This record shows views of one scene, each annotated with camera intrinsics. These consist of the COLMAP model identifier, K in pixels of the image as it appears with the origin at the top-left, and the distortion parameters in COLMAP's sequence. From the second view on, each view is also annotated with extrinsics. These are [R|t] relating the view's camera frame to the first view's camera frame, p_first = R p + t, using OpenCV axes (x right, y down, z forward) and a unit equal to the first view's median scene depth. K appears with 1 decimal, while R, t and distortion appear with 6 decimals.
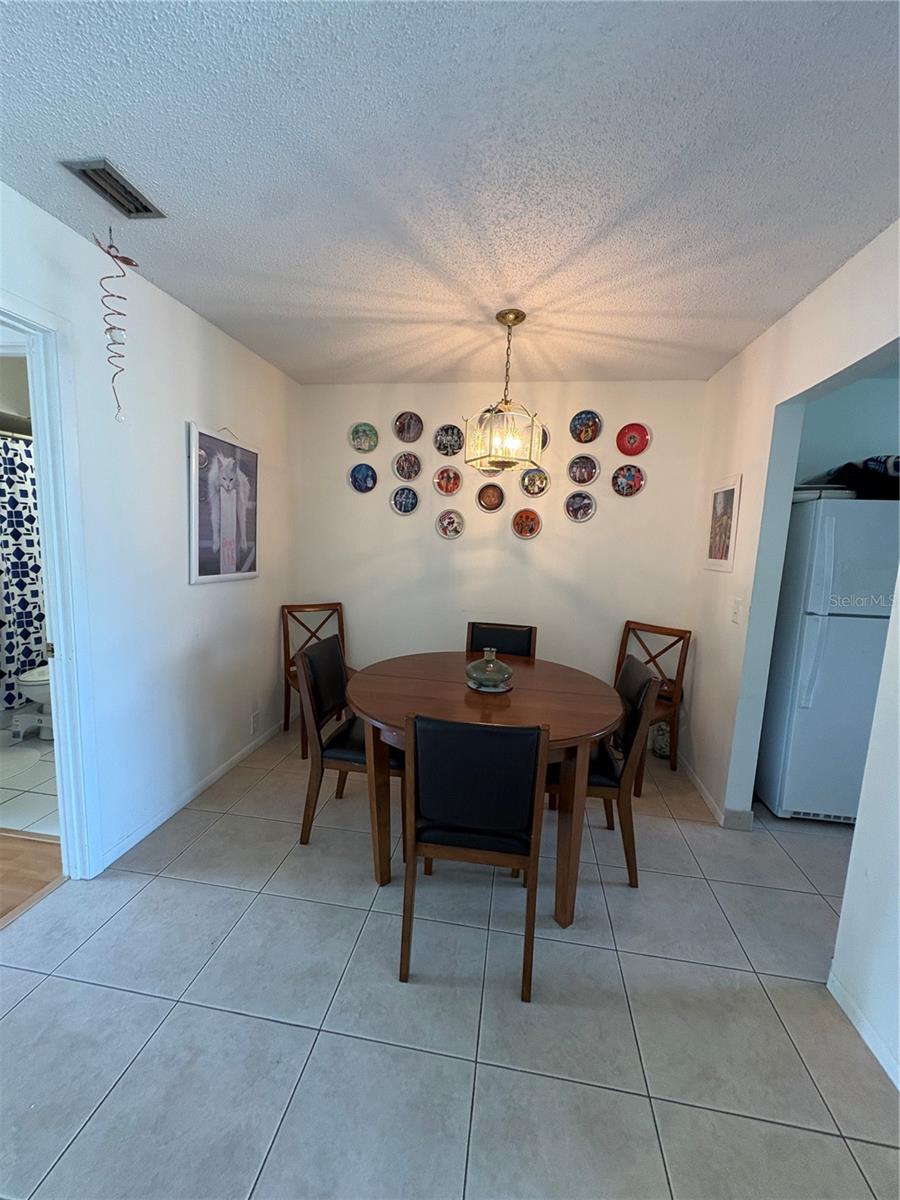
lens RADIAL K [[477.2, 0, 450.0], [0, 477.2, 600.0], [0, 0, 1]] dist [-0.000605, 0.000473]
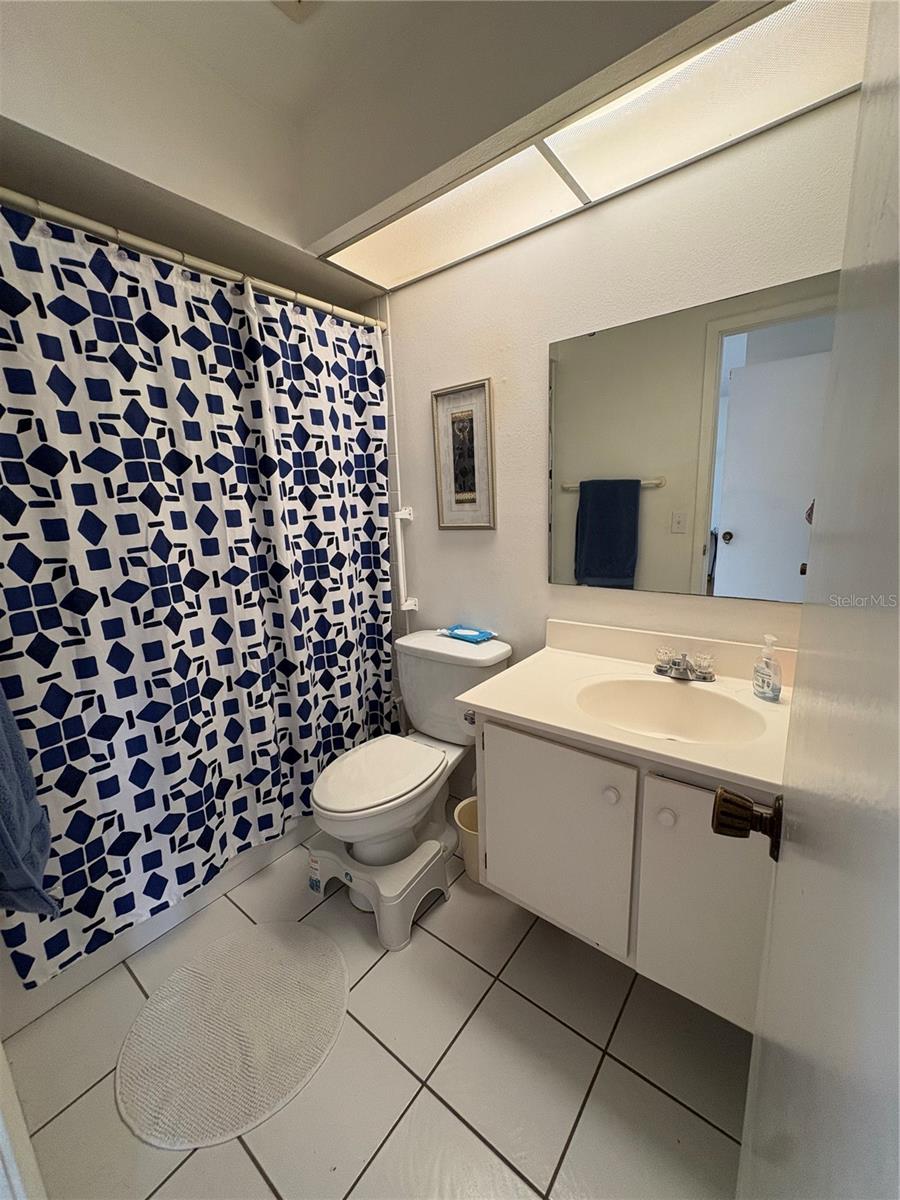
lens RADIAL K [[477.2, 0, 450.0], [0, 477.2, 600.0], [0, 0, 1]] dist [-0.000605, 0.000473]
pose [[0.866039, 0.029239, -0.499120, -0.506697], [0.006775, 0.997511, 0.070191, -0.060688], [0.499930, -0.064170, 0.863685, 0.615798]]
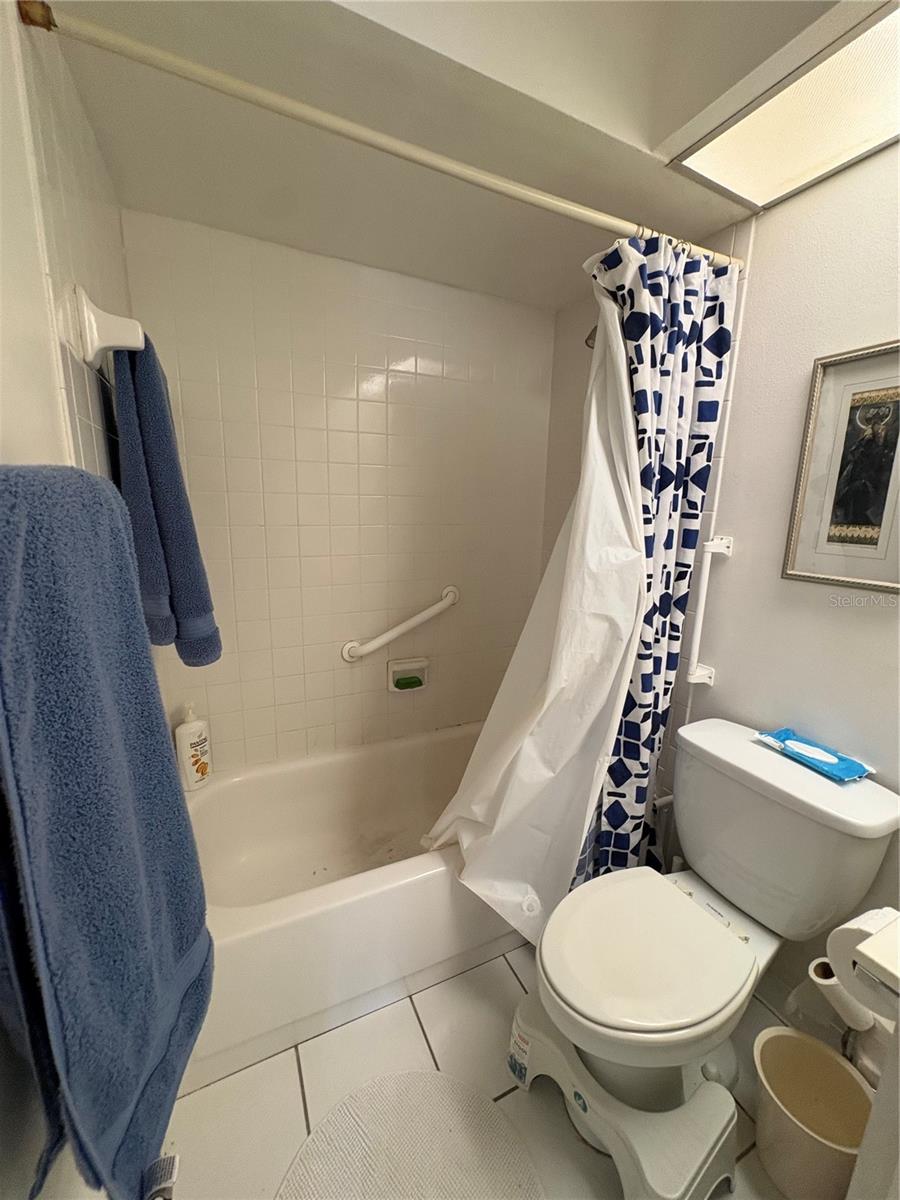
lens RADIAL K [[477.2, 0, 450.0], [0, 477.2, 600.0], [0, 0, 1]] dist [-0.000605, 0.000473]
pose [[0.559003, 0.144224, -0.816527, -0.639792], [-0.113087, 0.988816, 0.097235, -0.092990], [0.821418, 0.037984, 0.569060, 0.688307]]
